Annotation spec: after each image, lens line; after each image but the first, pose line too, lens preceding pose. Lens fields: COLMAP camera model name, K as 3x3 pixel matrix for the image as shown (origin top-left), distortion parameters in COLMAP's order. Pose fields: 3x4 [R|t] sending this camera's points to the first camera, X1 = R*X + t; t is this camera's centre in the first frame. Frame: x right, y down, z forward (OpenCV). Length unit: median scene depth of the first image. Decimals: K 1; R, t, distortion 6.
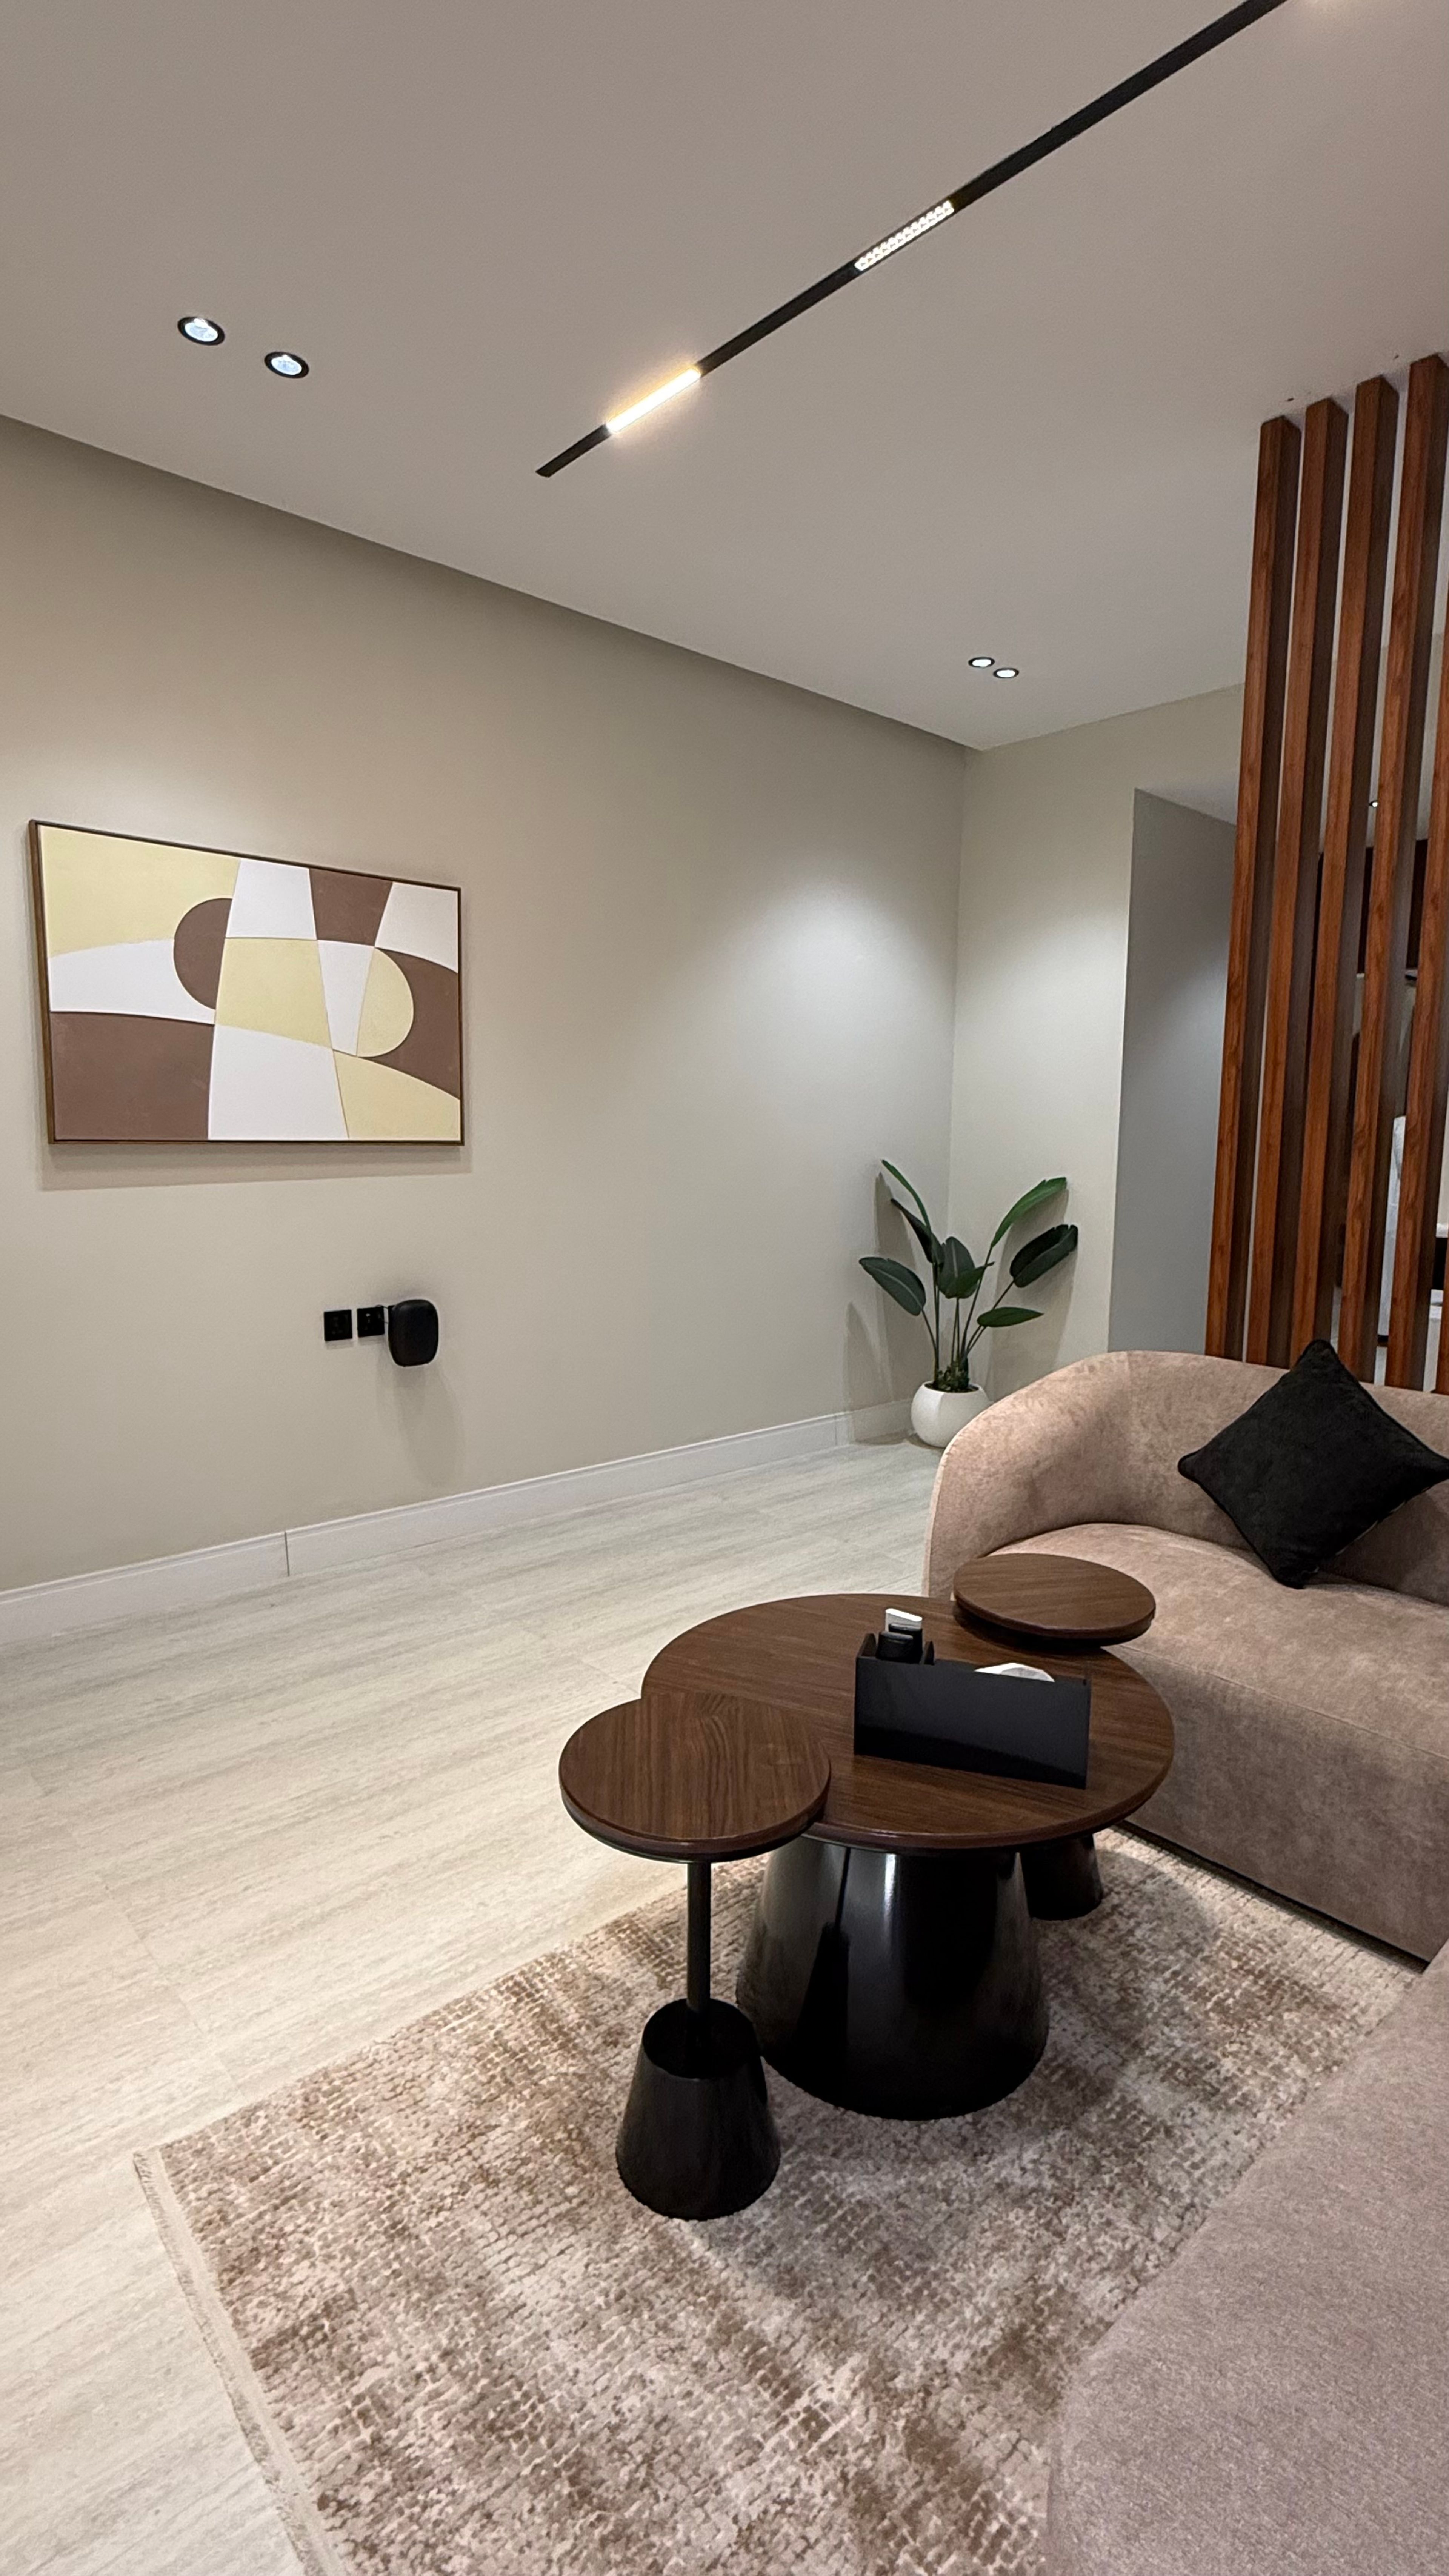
lens RADIAL K [[1256.3, 0, 723.3], [0, 1256.3, 1286.9], [0, 0, 1]] dist [0.001156, -0.000190]
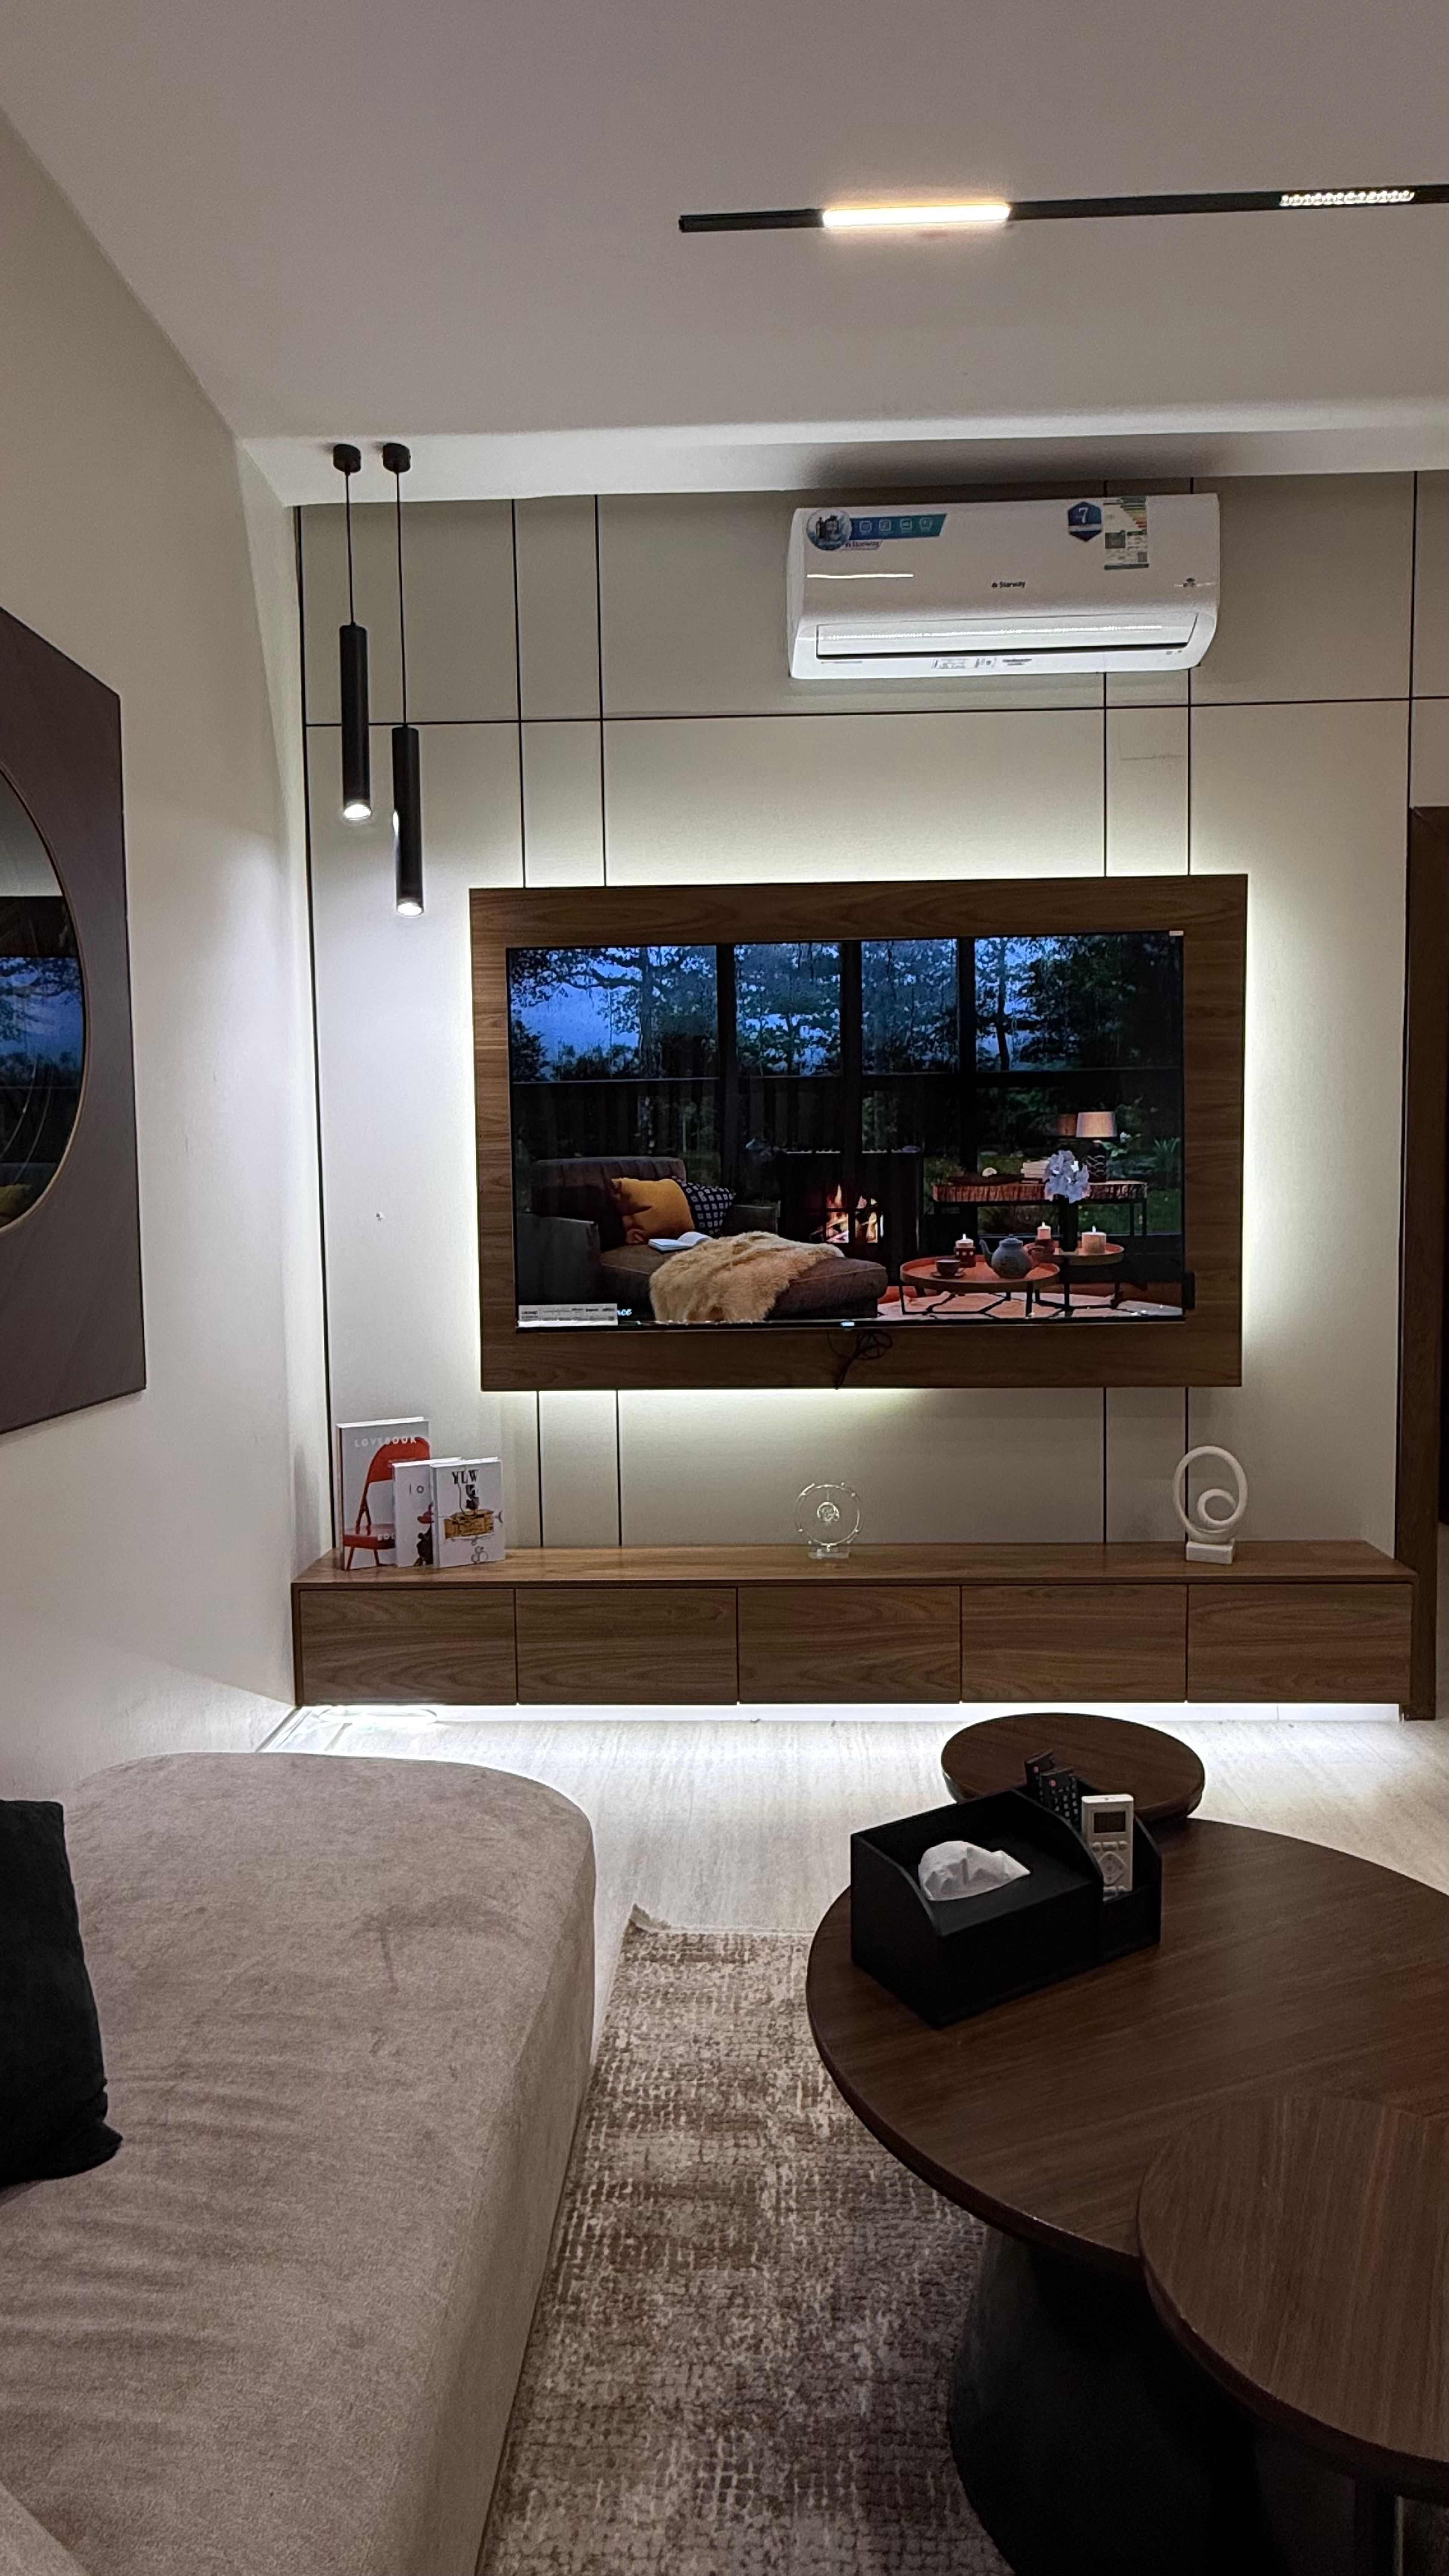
lens RADIAL K [[1375.8, 0, 727.2], [0, 1375.8, 1278.9], [0, 0, 1]] dist [0.001875, 0.002470]
pose [[-0.695481, 0.040576, -0.717398, 1.031133], [-0.090760, 0.985447, 0.143725, -0.170586], [0.712790, 0.165069, -0.681677, 1.572428]]
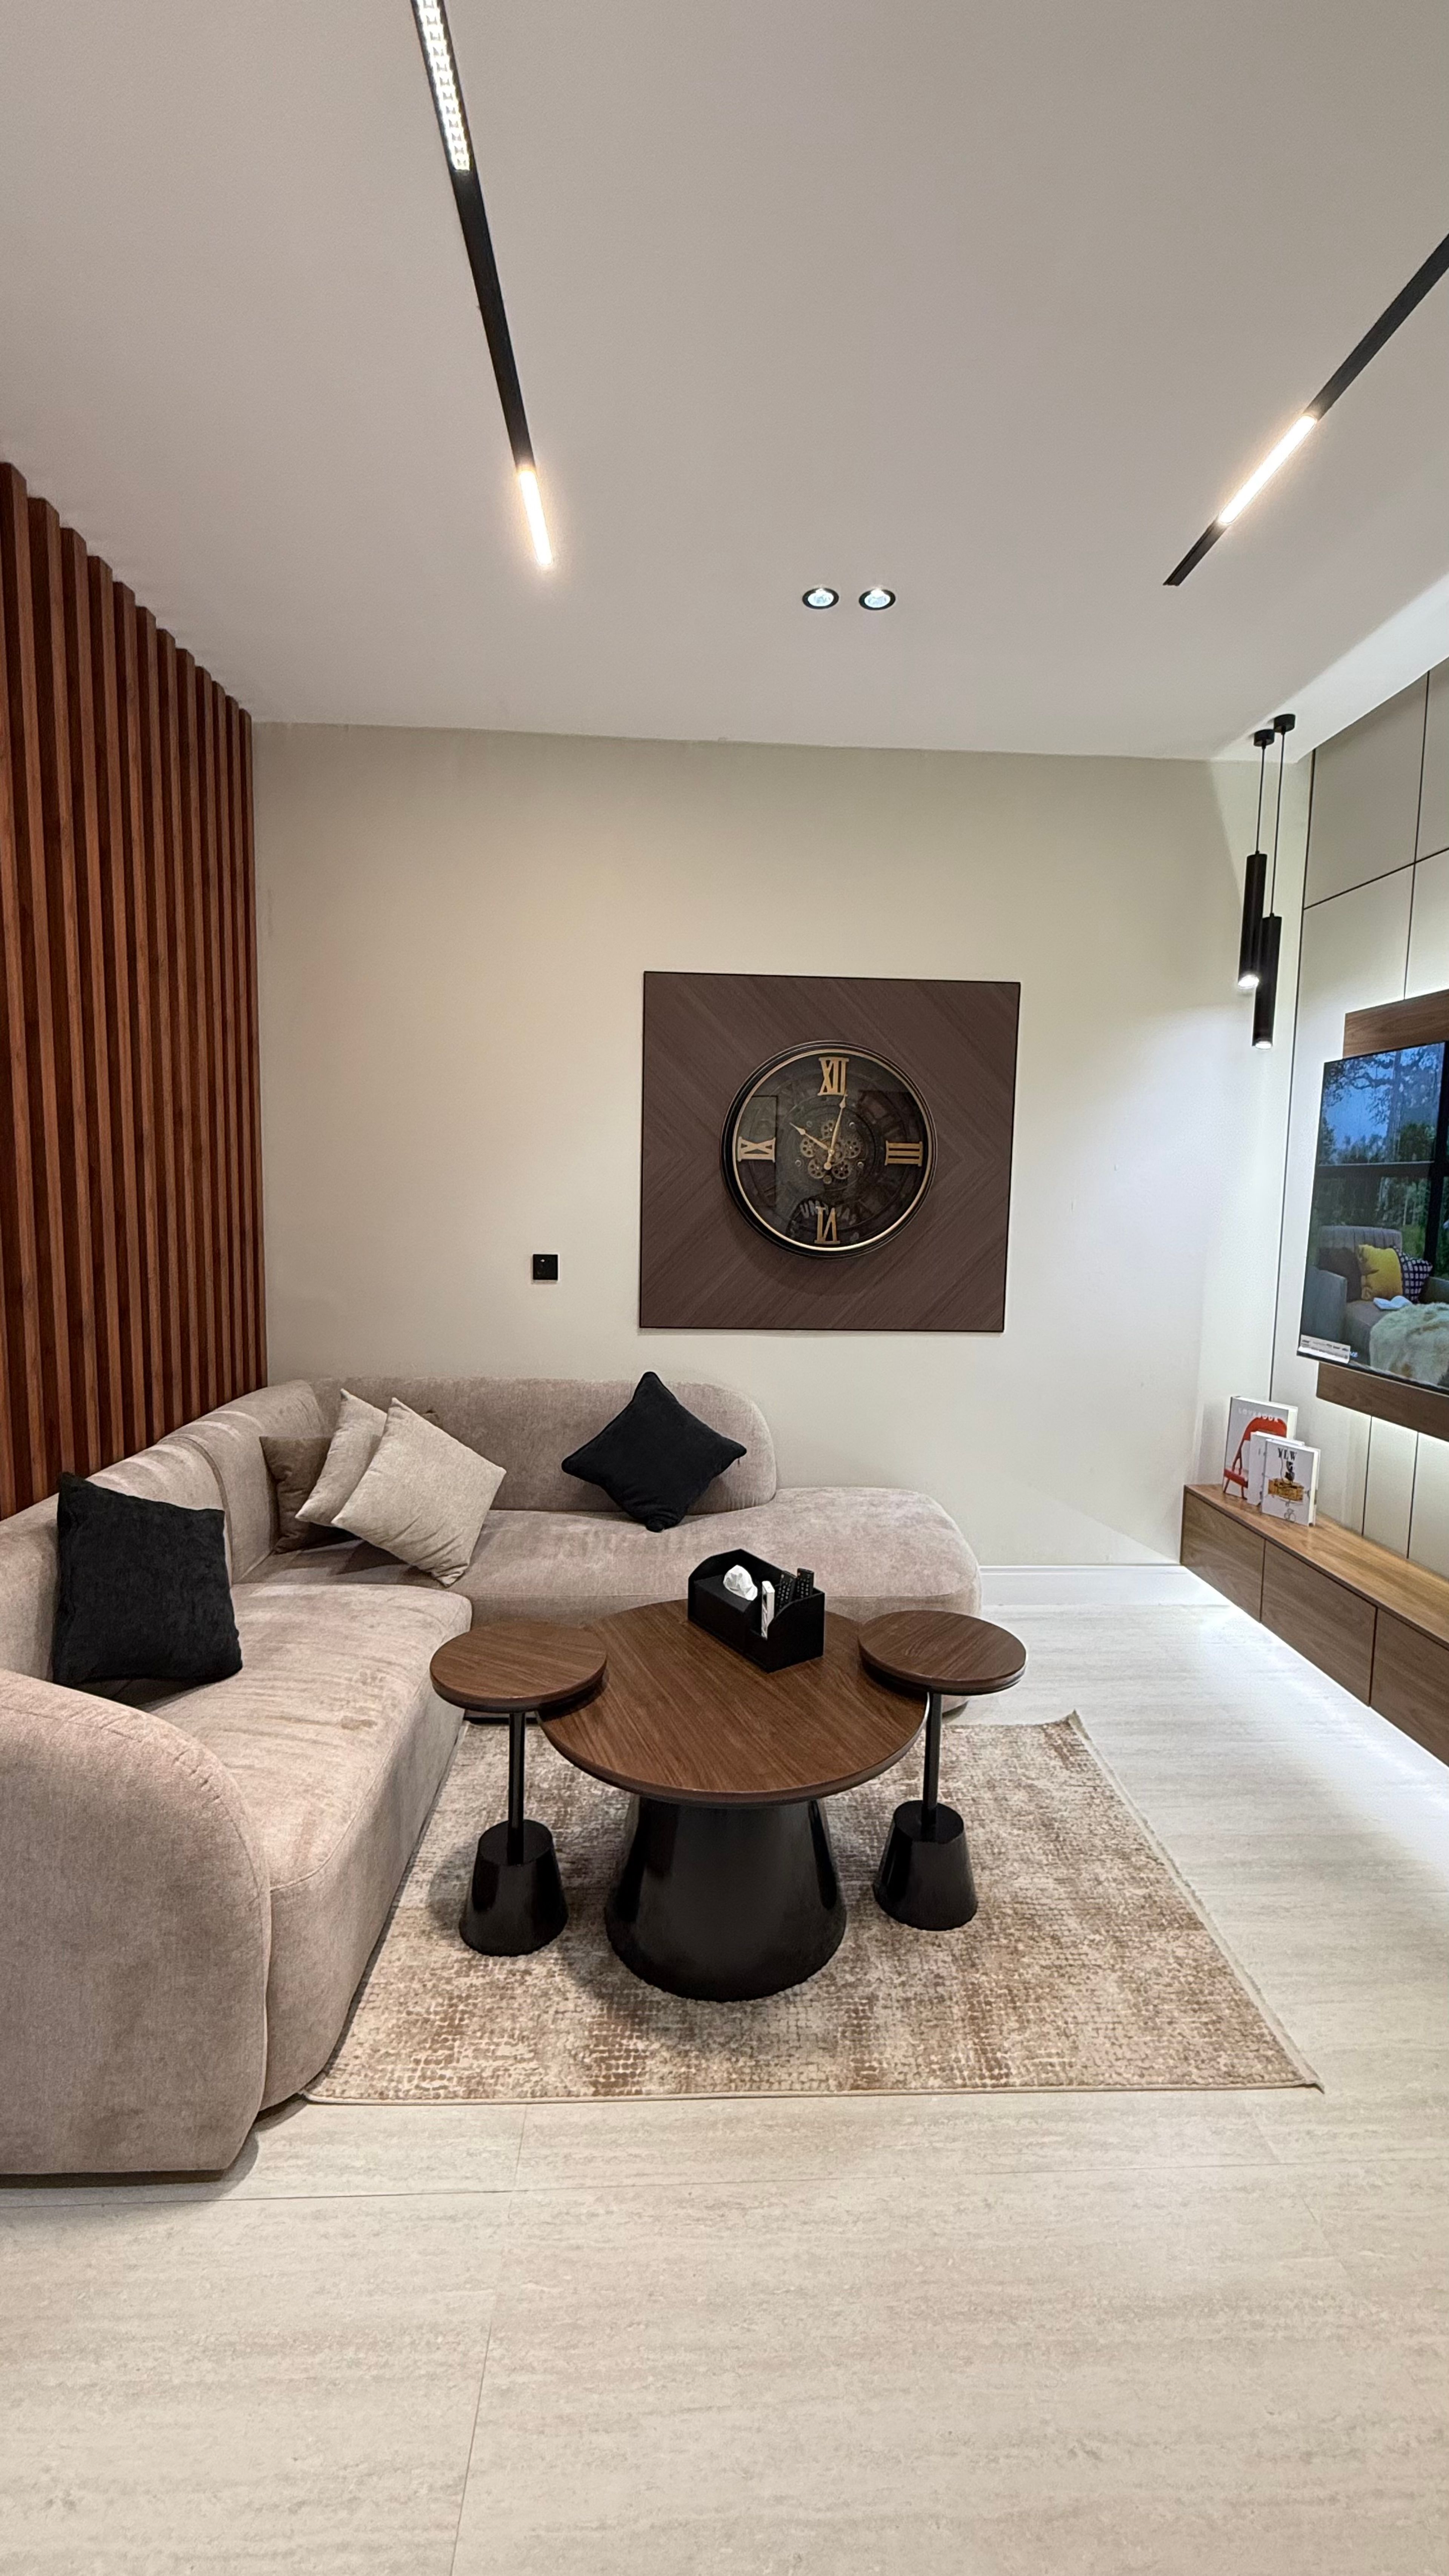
lens RADIAL K [[1015.1, 0, 737.9], [0, 1015.1, 1277.5], [0, 0, 1]] dist [0.000047, 0.000338]
pose [[-0.781483, -0.088914, 0.617559, -0.610852], [0.051123, 0.977340, 0.205407, -0.388672], [-0.621829, 0.192093, -0.759229, 2.150400]]
